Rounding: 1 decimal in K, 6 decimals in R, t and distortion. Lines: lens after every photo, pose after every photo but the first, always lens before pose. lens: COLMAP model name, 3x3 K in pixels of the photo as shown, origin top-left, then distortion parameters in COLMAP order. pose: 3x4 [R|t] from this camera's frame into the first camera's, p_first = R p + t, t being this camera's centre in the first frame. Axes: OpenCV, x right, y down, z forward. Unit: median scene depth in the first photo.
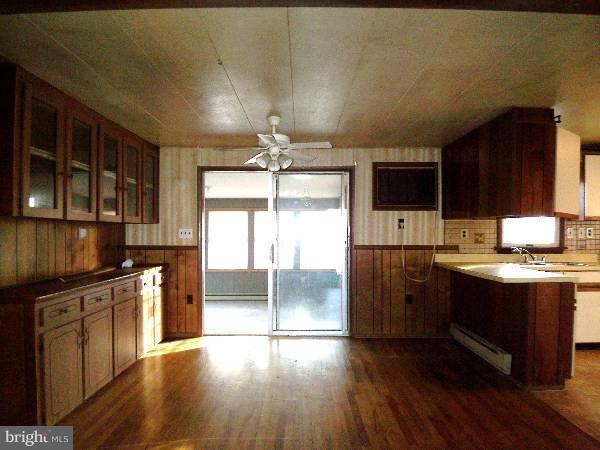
lens RADIAL K [[404.2, 0, 308.3], [0, 404.2, 232.9], [0, 0, 1]] dist [-0.007451, -0.013814]
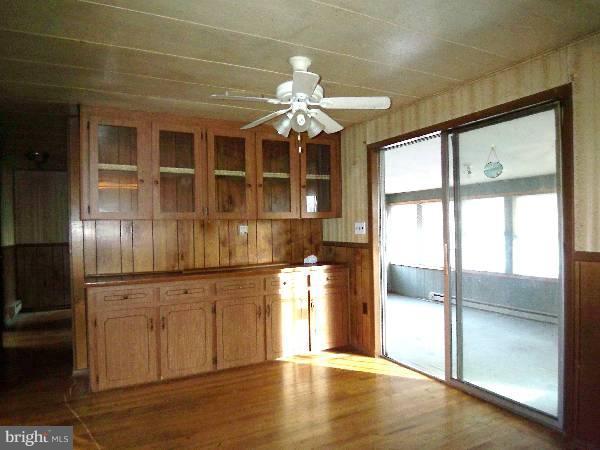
lens RADIAL K [[404.2, 0, 300.6], [0, 404.2, 225.5], [0, 0, 1]] dist [-0.007451, -0.013814]
pose [[0.459132, -0.011157, -0.888298, 0.381579], [0.012660, 0.999902, -0.006015, -0.001147], [0.888278, -0.008484, 0.459228, 0.507737]]
